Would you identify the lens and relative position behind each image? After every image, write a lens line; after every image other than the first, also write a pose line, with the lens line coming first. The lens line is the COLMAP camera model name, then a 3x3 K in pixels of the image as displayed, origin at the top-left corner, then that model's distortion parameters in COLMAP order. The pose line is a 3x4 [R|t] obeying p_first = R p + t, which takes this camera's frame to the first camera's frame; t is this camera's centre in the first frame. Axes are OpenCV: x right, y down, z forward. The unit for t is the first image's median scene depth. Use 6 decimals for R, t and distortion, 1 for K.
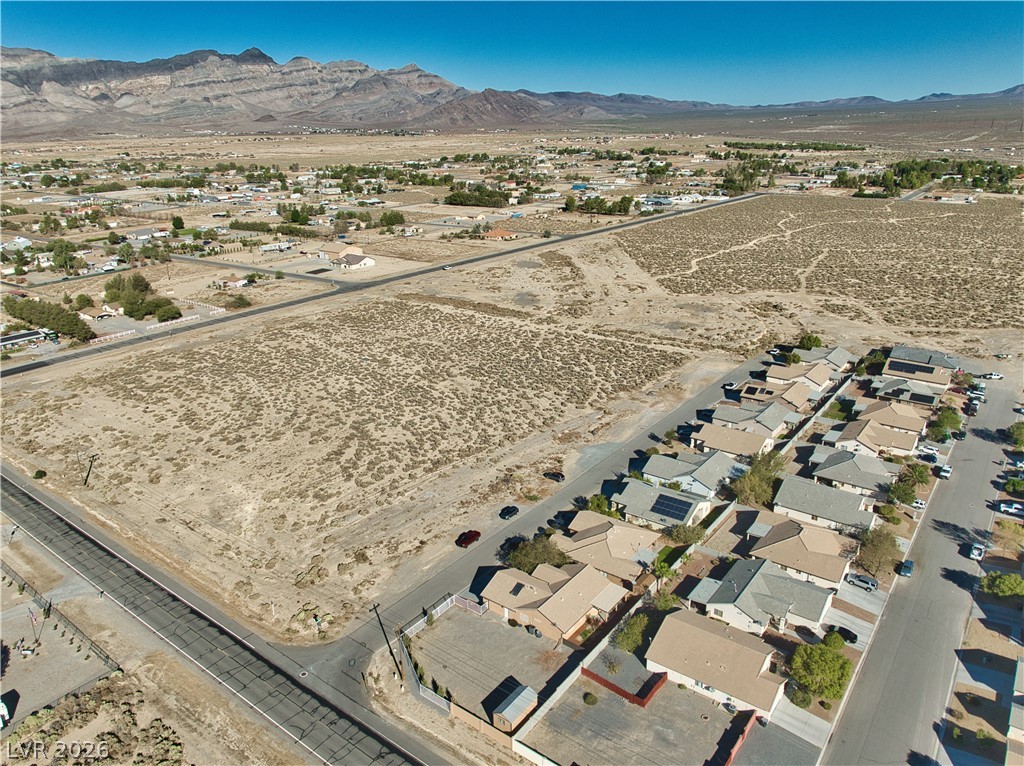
lens RADIAL K [[727.2, 0, 512.6], [0, 727.2, 433.3], [0, 0, 1]] dist [-0.031610, -0.007160]
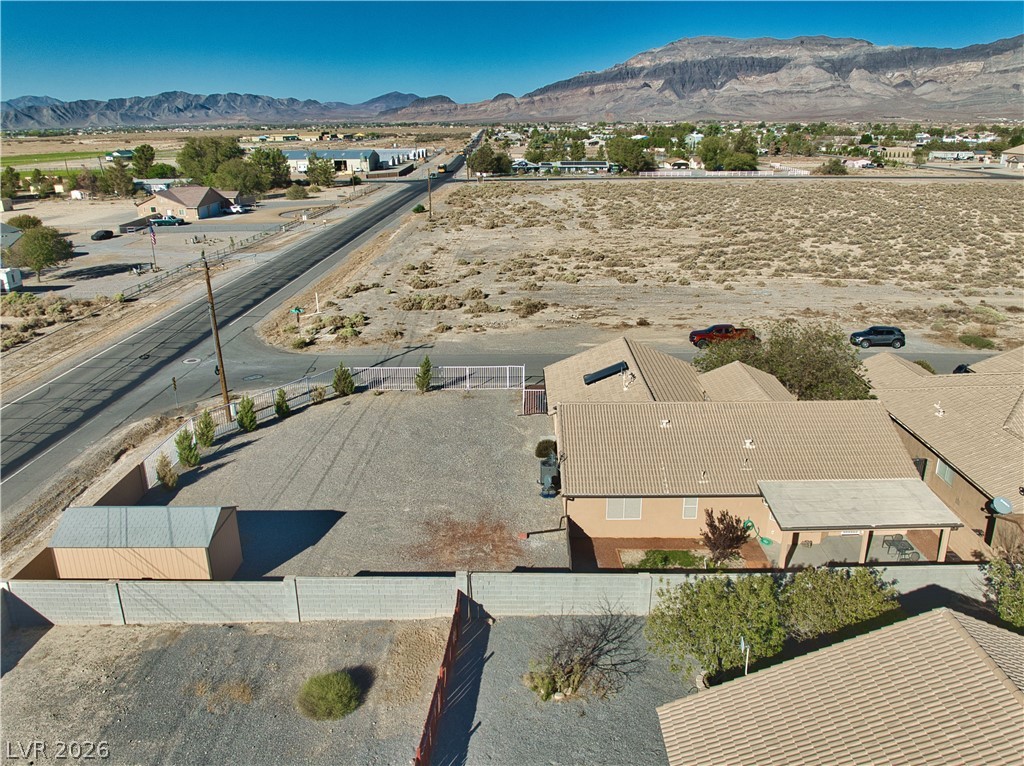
lens RADIAL K [[737.2, 0, 516.4], [0, 737.2, 427.1], [0, 0, 1]] dist [-0.031221, -0.003086]
pose [[0.595800, 0.314455, -0.739013, 0.142142], [-0.314420, 0.938043, 0.145655, 0.119137], [0.739028, 0.145579, 0.657757, 0.438393]]
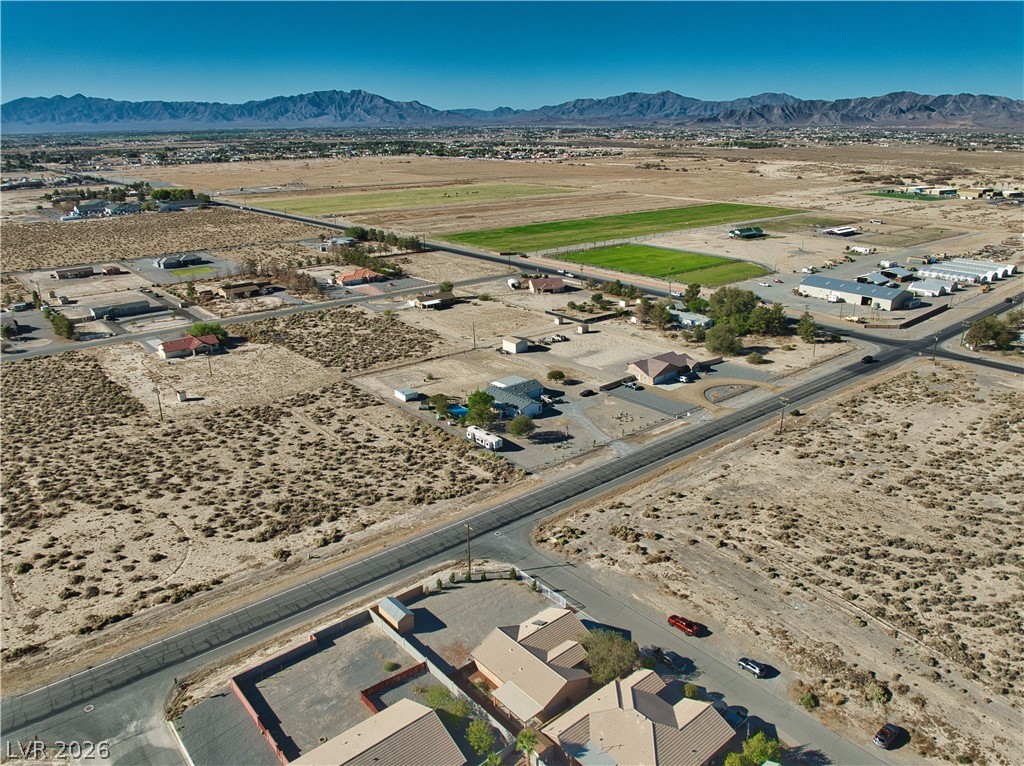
lens RADIAL K [[724.4, 0, 515.6], [0, 724.4, 438.5], [0, 0, 1]] dist [-0.031759, -0.010057]
pose [[-0.216870, 0.396433, -0.892081, 0.442264], [-0.378290, 0.808299, 0.451165, -0.227944], [0.899925, 0.435309, -0.025329, 0.522414]]
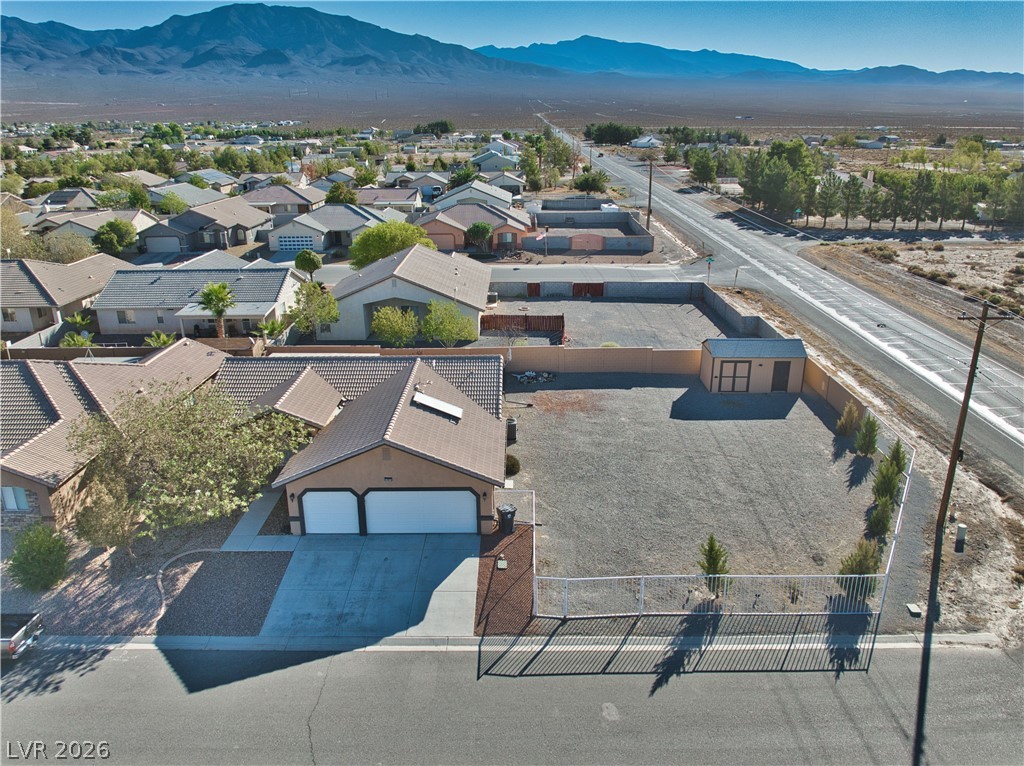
lens RADIAL K [[737.2, 0, 516.4], [0, 737.2, 427.1], [0, 0, 1]] dist [-0.031221, -0.003086]
pose [[-0.593944, -0.294892, 0.748511, -0.138149], [0.328644, 0.760292, 0.560312, 0.040368], [-0.734318, 0.578788, -0.354656, 0.636401]]
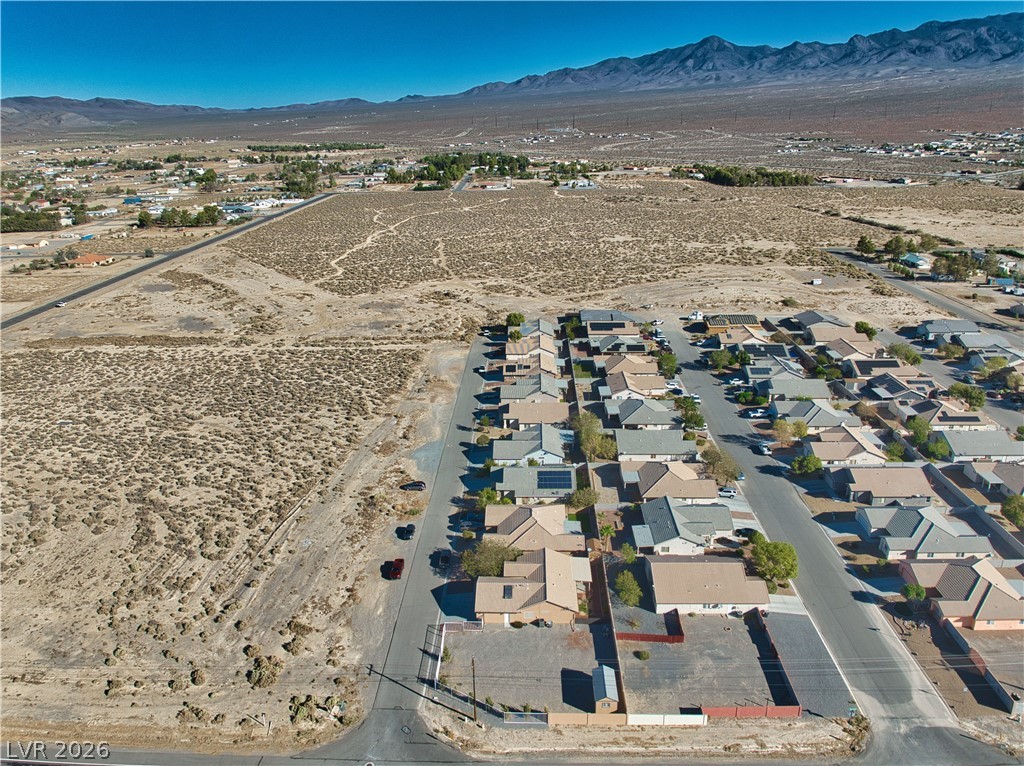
lens RADIAL K [[733.7, 0, 513.0], [0, 733.7, 429.2], [0, 0, 1]] dist [-0.040619, -0.002576]
pose [[0.816031, -0.225412, 0.532243, -0.275129], [0.231184, 0.971246, 0.056885, -0.032615], [-0.529761, 0.076626, 0.844678, 0.080110]]
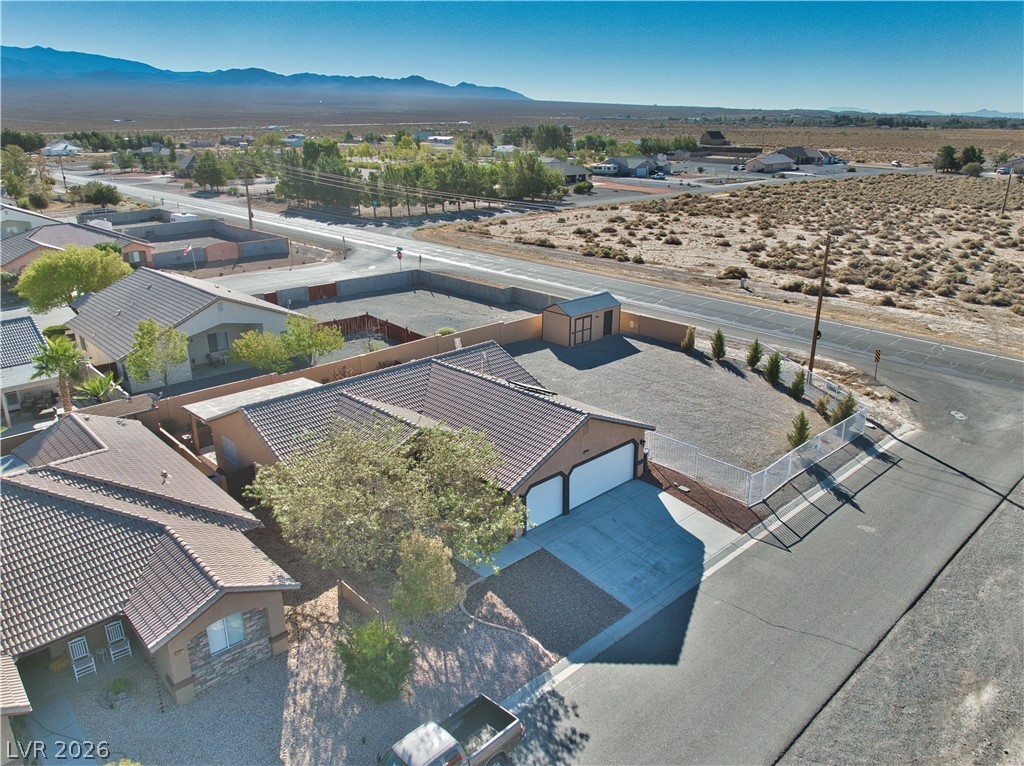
lens RADIAL K [[737.2, 0, 516.4], [0, 737.2, 427.1], [0, 0, 1]] dist [-0.031221, -0.003086]
pose [[-0.984676, -0.051634, 0.166574, -0.023727], [0.083705, 0.698013, 0.711176, 0.003600], [-0.152992, 0.714221, -0.682995, 0.718215]]
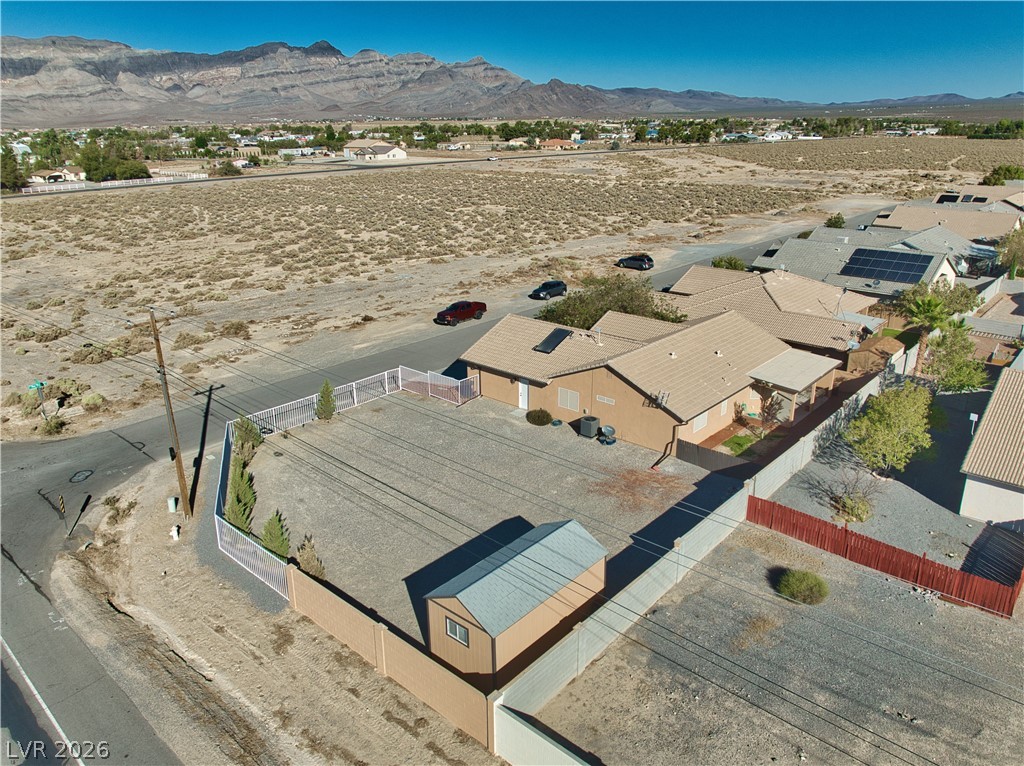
lens RADIAL K [[735.1, 0, 512.8], [0, 735.1, 427.5], [0, 0, 1]] dist [-0.027712, -0.005611]
pose [[0.996664, 0.033390, -0.074477, 0.009085], [-0.033665, 0.999430, -0.002447, 0.155244], [0.074353, 0.004946, 0.997220, 0.355557]]
